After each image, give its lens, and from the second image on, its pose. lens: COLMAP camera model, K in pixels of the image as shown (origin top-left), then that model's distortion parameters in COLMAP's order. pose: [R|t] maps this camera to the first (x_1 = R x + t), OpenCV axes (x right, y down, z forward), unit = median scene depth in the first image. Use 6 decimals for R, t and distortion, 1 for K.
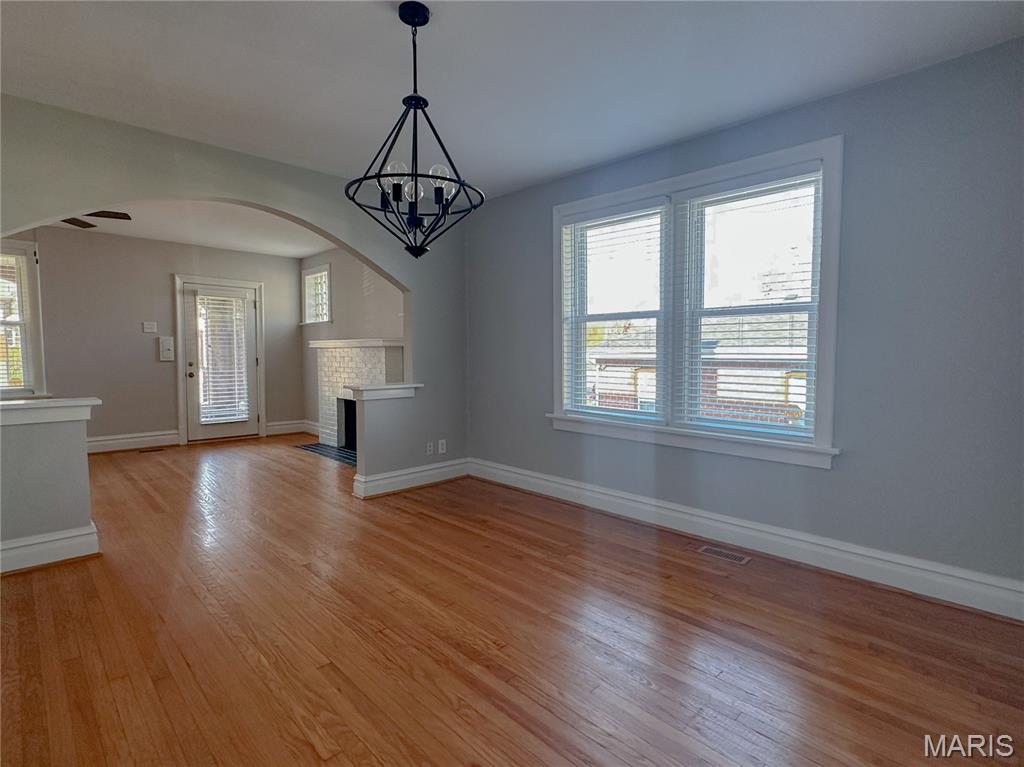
lens RADIAL K [[513.0, 0, 512.0], [0, 513.0, 383.5], [0, 0, 1]] dist [-0.000061, -0.000006]
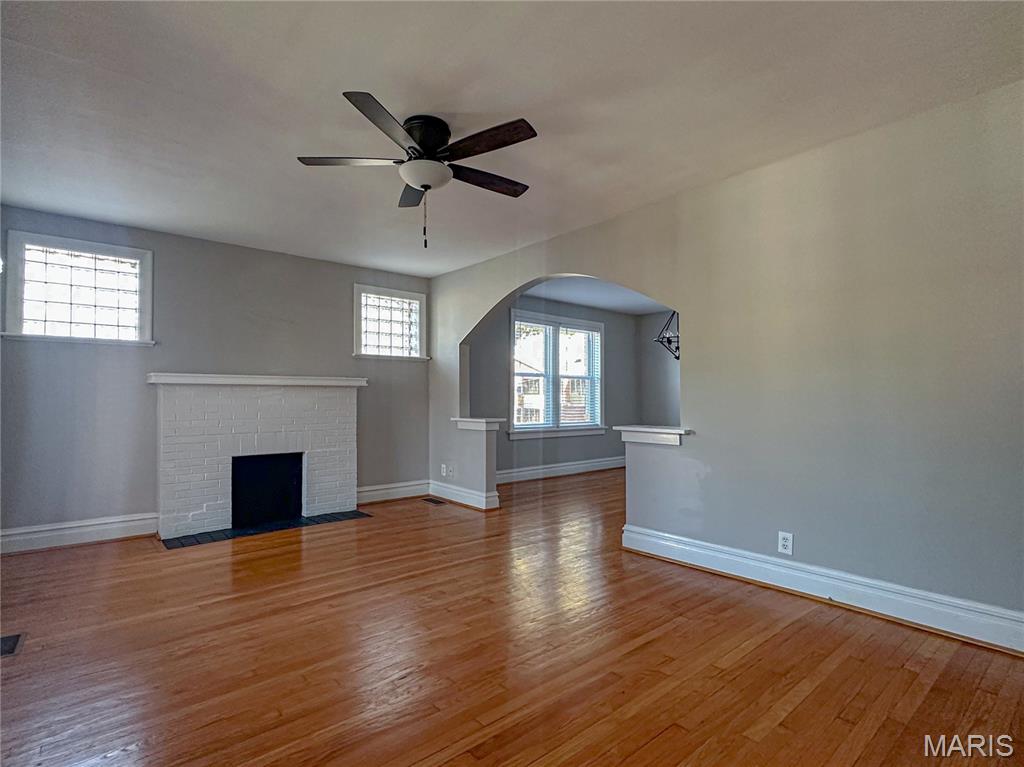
lens RADIAL K [[519.7, 0, 512.0], [0, 519.7, 383.5], [0, 0, 1]] dist [0.002020, 0.000373]
pose [[0.072179, 0.029513, 0.996955, -2.113643], [0.058619, 0.997709, -0.033780, -0.044283], [-0.995668, 0.060879, 0.070284, 1.155063]]
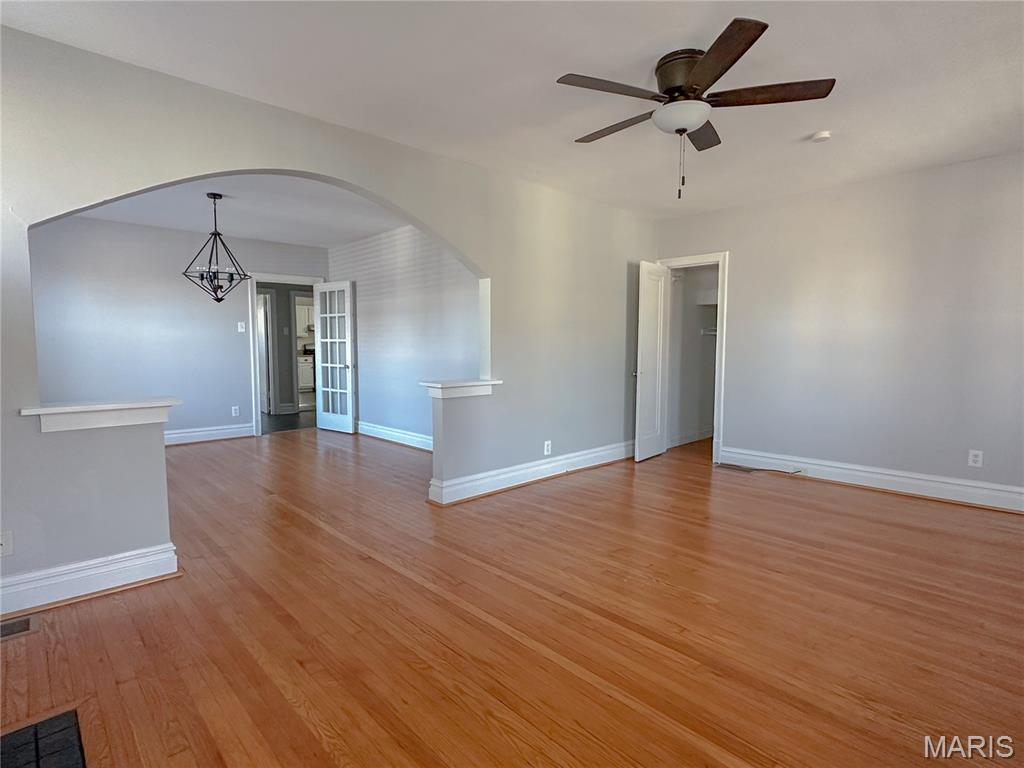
lens RADIAL K [[519.7, 0, 512.0], [0, 519.7, 384.0], [0, 0, 1]] dist [0.002020, 0.000373]
pose [[-0.999745, -0.002677, 0.022436, -1.019424], [0.000318, 0.991193, 0.132422, -0.129868], [-0.022593, 0.132396, -0.990939, 2.198094]]
